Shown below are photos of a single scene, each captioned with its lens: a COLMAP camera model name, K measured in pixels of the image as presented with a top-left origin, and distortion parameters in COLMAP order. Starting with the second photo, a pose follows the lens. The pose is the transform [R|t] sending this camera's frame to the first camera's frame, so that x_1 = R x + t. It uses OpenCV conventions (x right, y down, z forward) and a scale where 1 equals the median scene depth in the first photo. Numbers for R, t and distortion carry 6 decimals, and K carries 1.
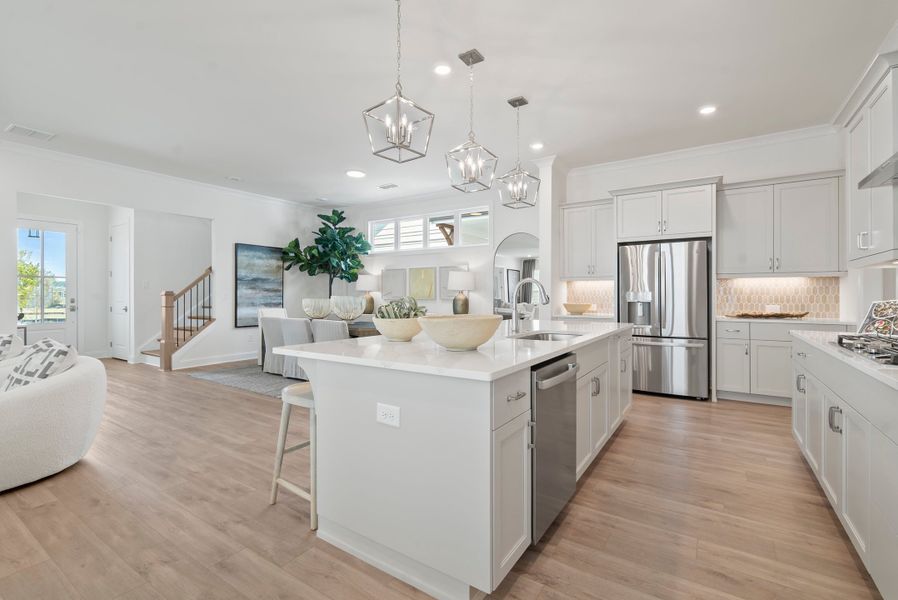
lens RADIAL K [[412.2, 0, 445.9], [0, 412.2, 293.6], [0, 0, 1]] dist [-0.001270, -0.000009]
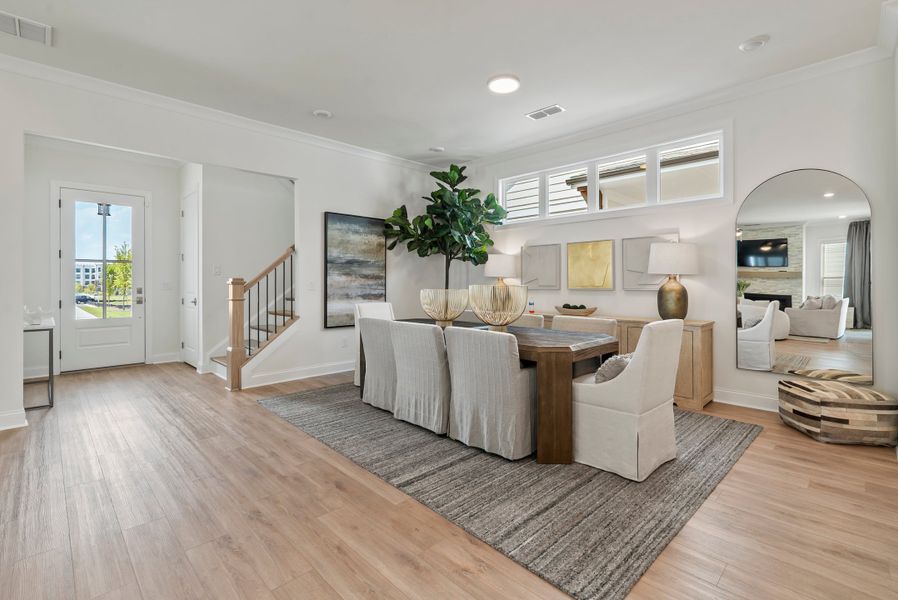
lens RADIAL K [[417.8, 0, 449.5], [0, 417.8, 282.9], [0, 0, 1]] dist [-0.000675, -0.000605]
pose [[0.980530, -0.001381, -0.196364, -0.141674], [0.001920, 0.999995, 0.002557, 0.000970], [0.196360, -0.002884, 0.980528, 0.301481]]
